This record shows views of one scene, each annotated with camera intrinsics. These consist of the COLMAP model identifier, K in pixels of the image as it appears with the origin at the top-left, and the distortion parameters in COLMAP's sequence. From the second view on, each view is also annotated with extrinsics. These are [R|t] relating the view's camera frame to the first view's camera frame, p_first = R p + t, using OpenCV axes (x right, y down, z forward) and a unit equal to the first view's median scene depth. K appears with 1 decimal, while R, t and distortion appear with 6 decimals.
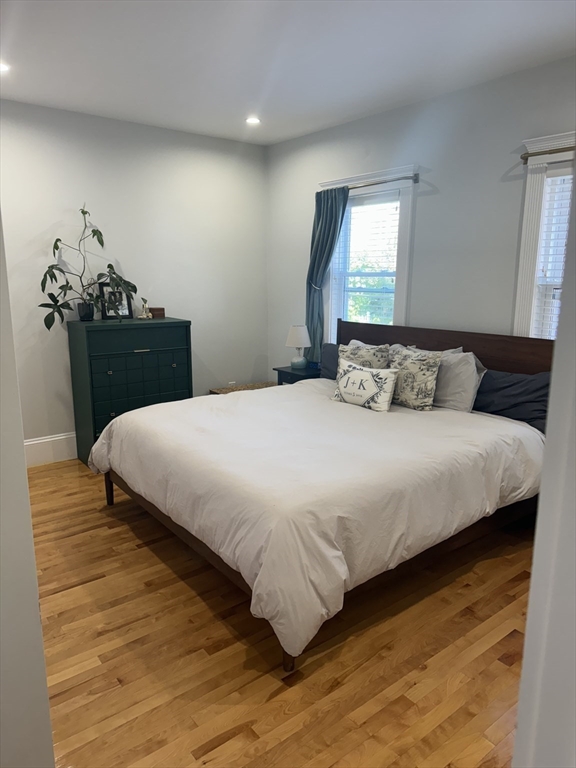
lens RADIAL K [[538.6, 0, 288.0], [0, 538.6, 384.0], [0, 0, 1]] dist [0.092939, -0.099973]
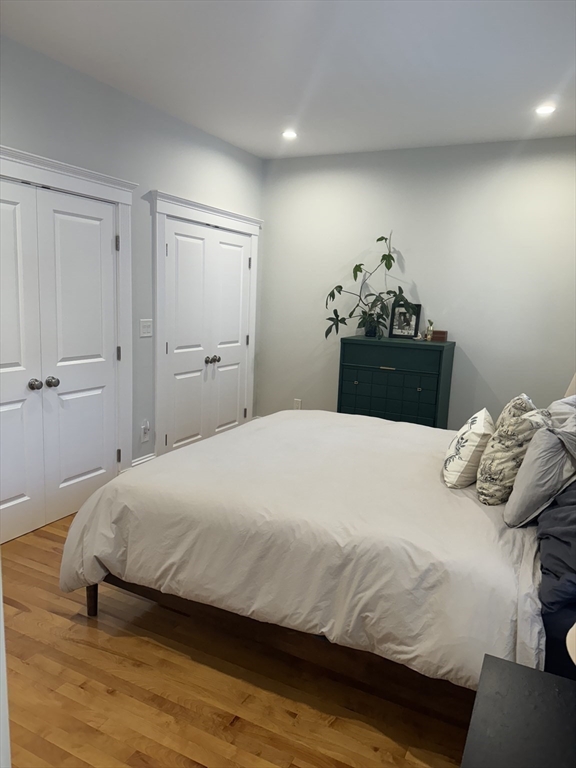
lens RADIAL K [[538.6, 0, 288.0], [0, 538.6, 384.0], [0, 0, 1]] dist [0.092939, -0.099973]
pose [[0.419968, 0.162876, -0.892804, 0.602236], [-0.218308, 0.973008, 0.074817, -0.071805], [0.880891, 0.163486, 0.444189, 0.404675]]
